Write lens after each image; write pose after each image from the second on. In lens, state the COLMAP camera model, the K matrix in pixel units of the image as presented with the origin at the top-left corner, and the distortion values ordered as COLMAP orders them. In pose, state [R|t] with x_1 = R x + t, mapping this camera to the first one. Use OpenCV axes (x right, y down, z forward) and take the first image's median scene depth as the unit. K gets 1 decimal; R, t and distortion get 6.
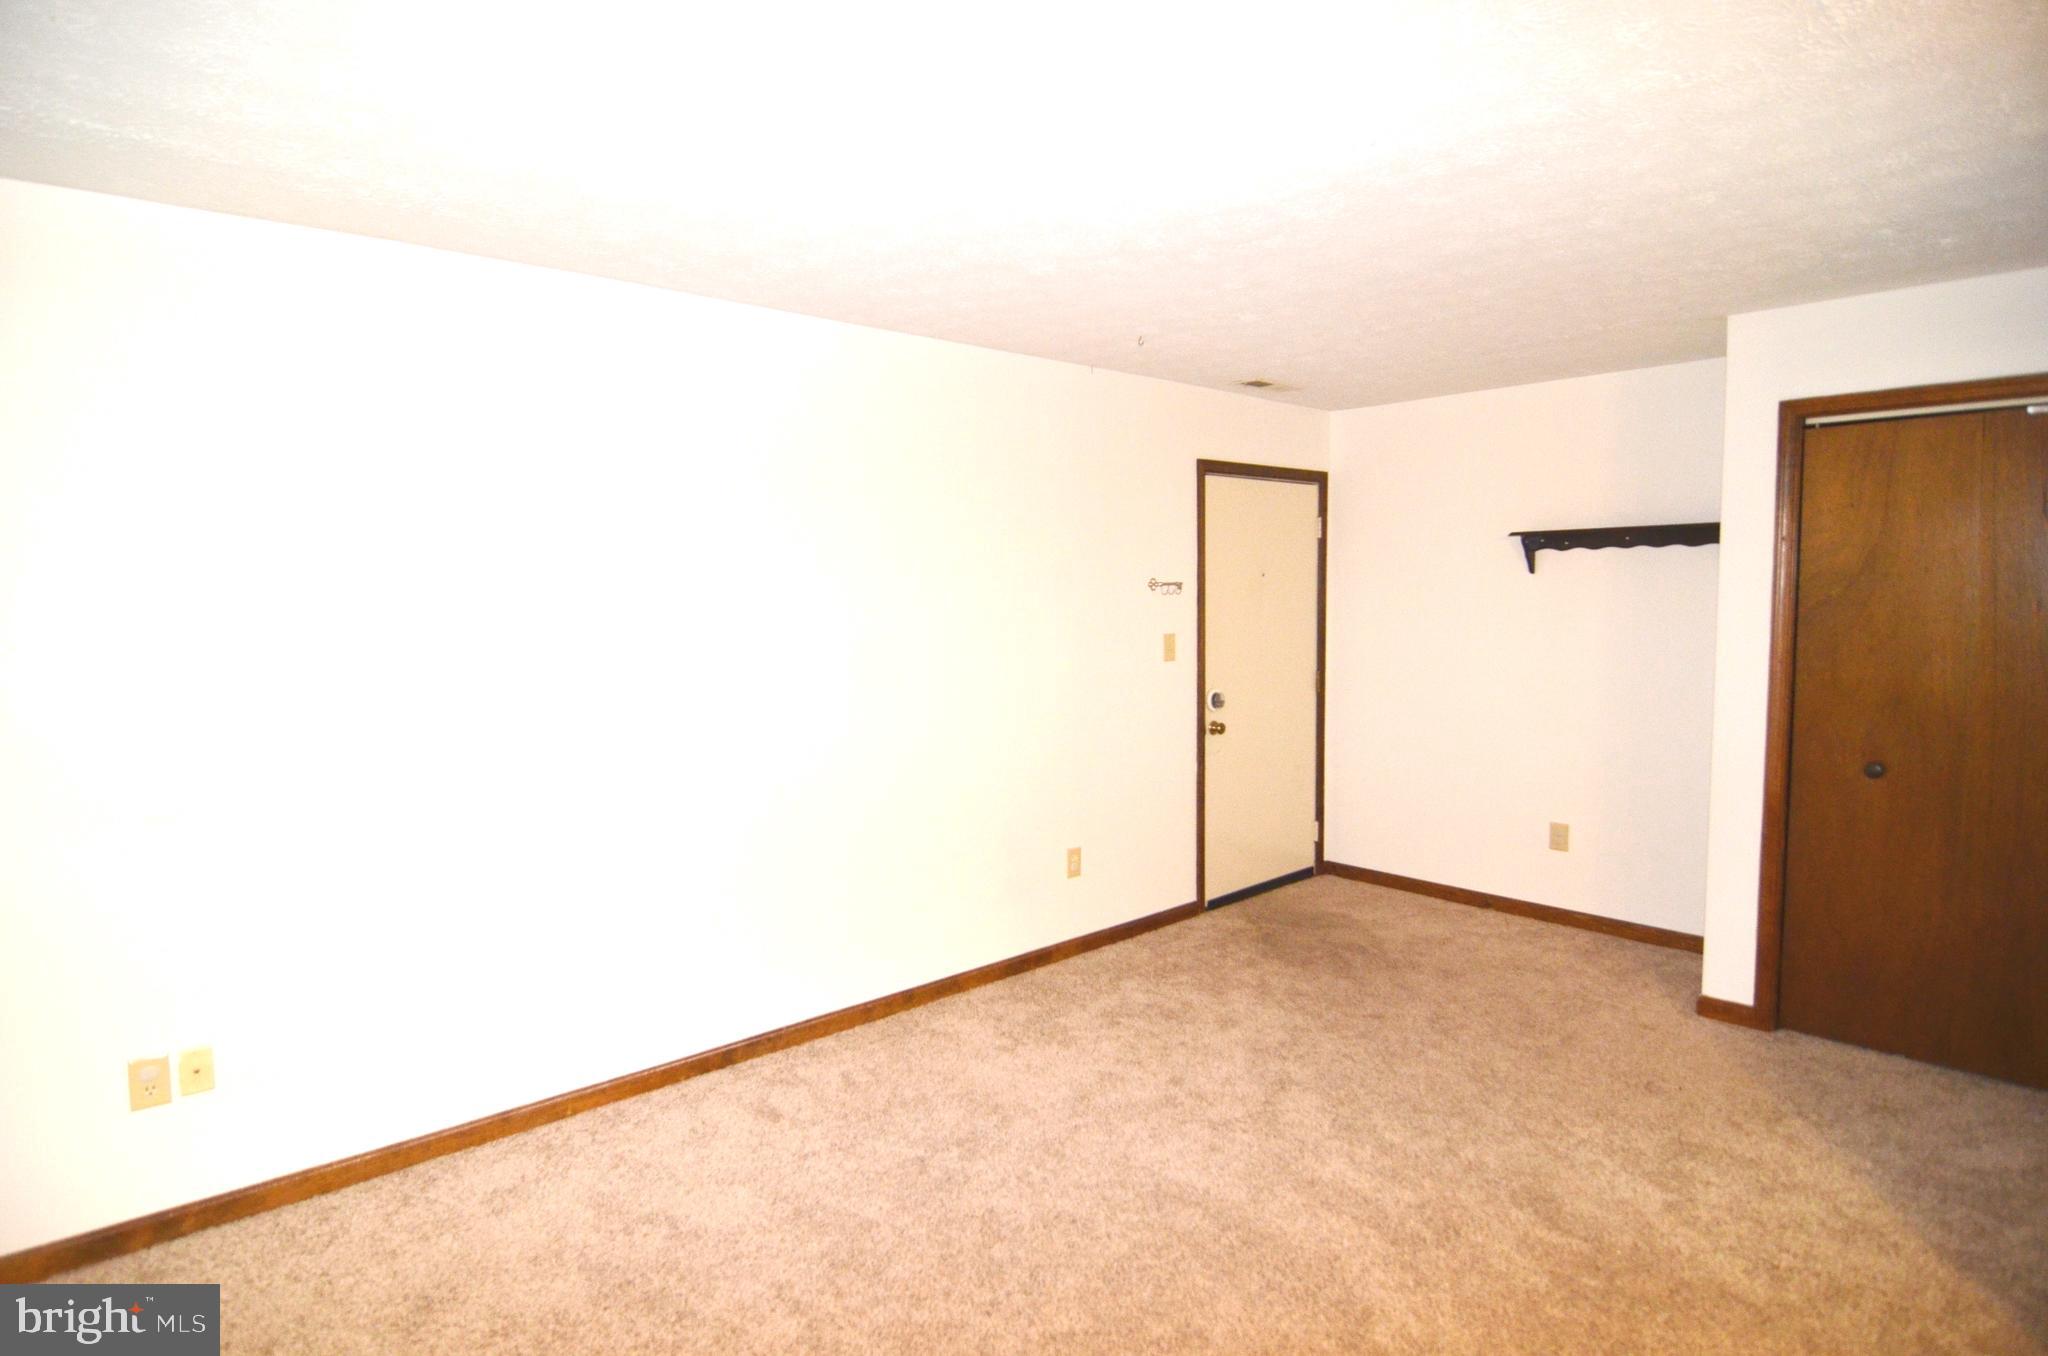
lens RADIAL K [[1083.5, 0, 1005.3], [0, 1083.5, 681.2], [0, 0, 1]] dist [-0.017974, 0.000033]
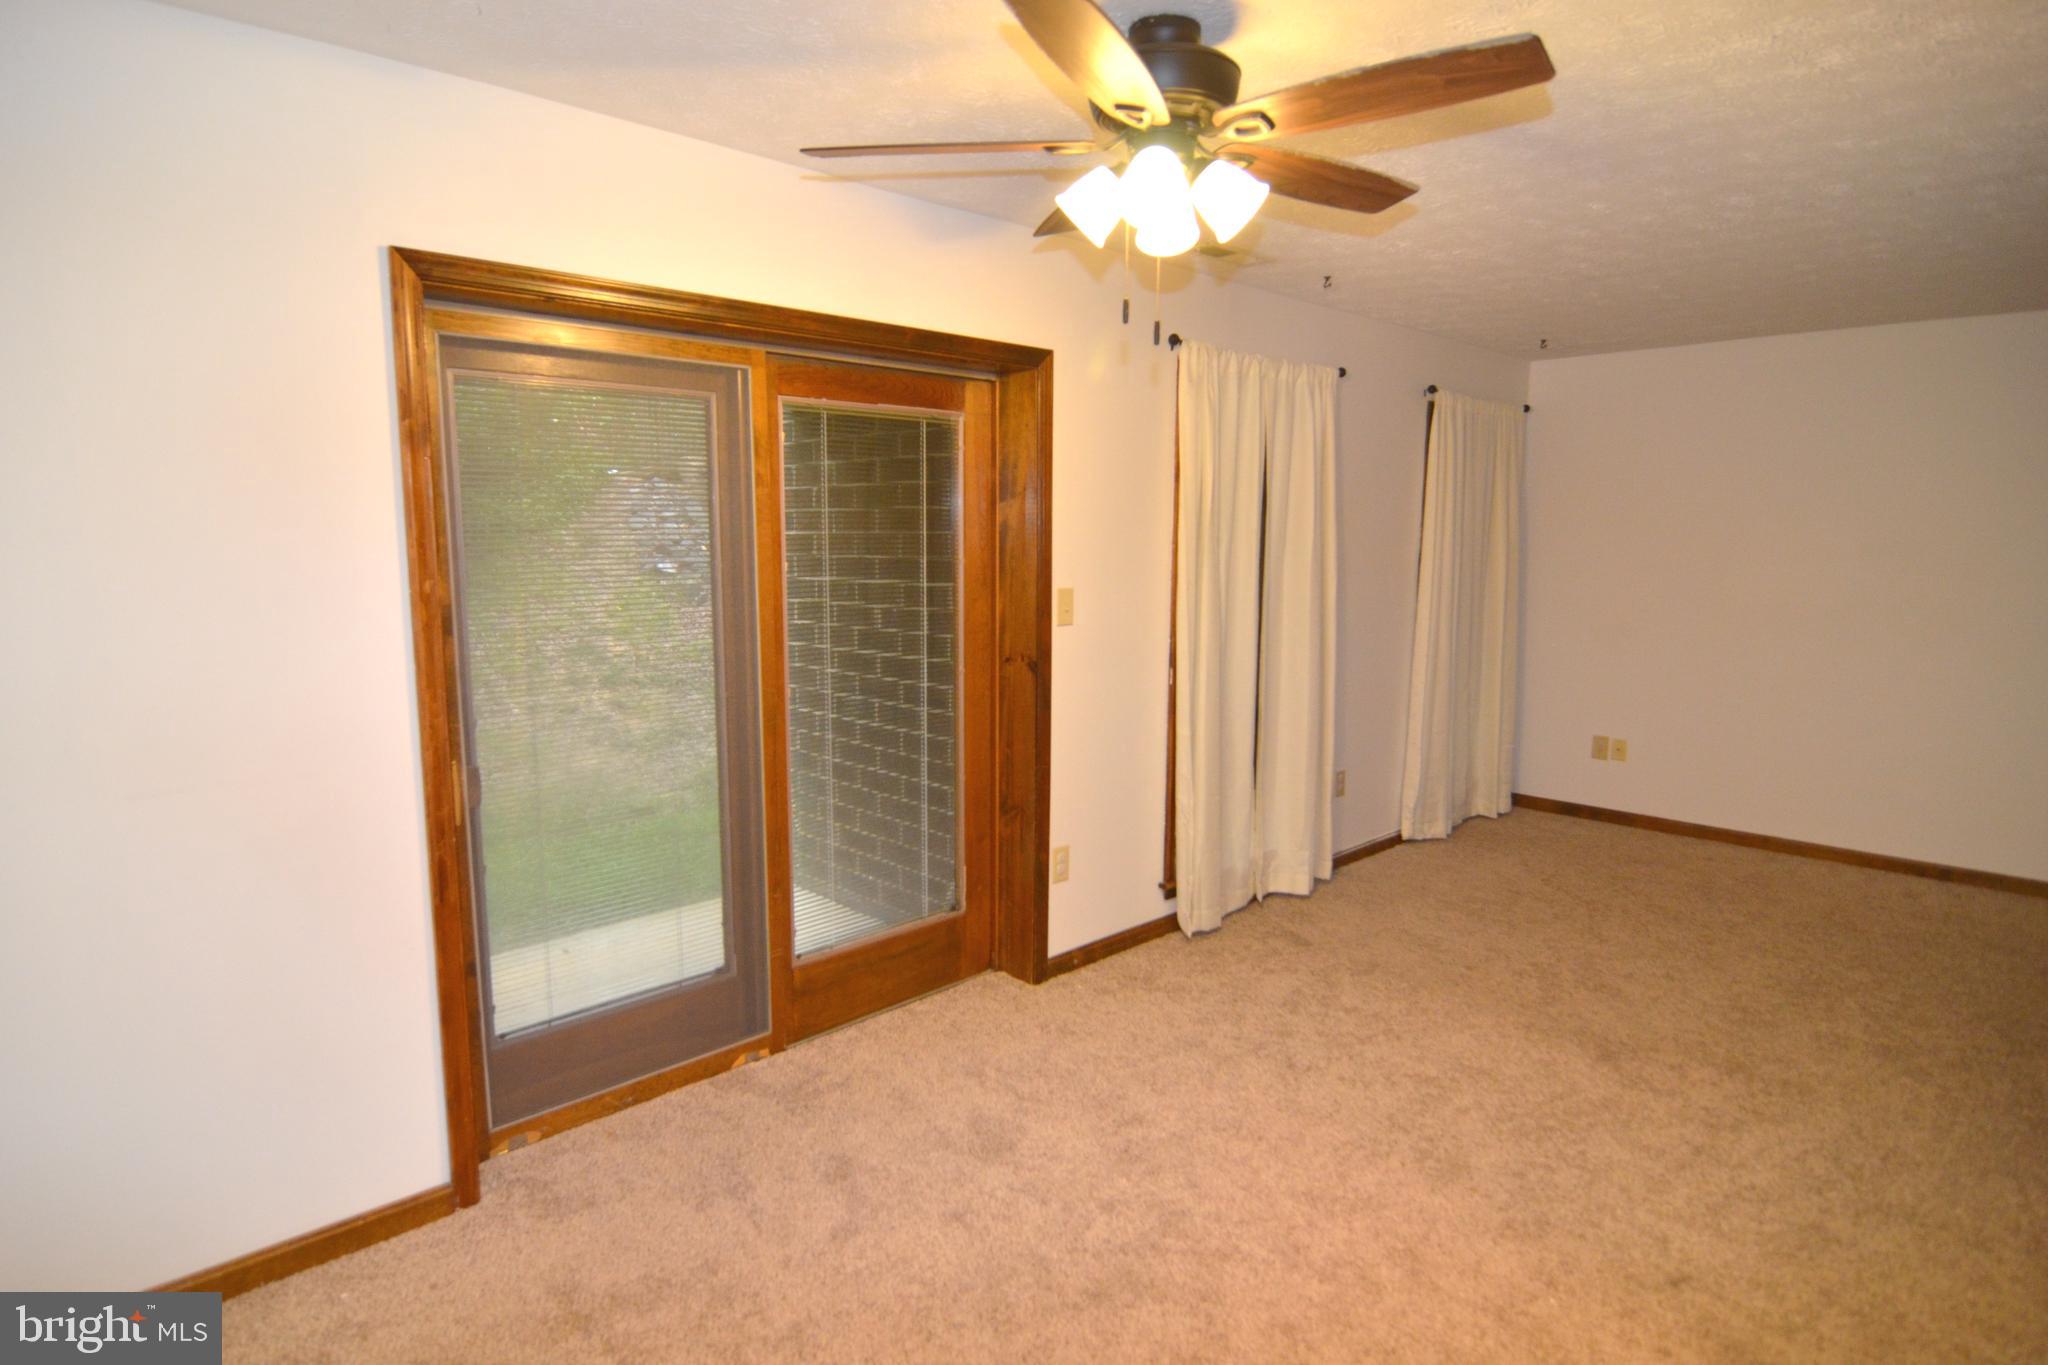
lens RADIAL K [[1111.3, 0, 996.1], [0, 1111.3, 680.3], [0, 0, 1]] dist [-0.024544, -0.000113]
pose [[0.041068, 0.143514, -0.988796, 0.737426], [-0.080429, 0.986894, 0.139897, 0.005623], [0.995914, 0.073782, 0.052072, -0.209654]]
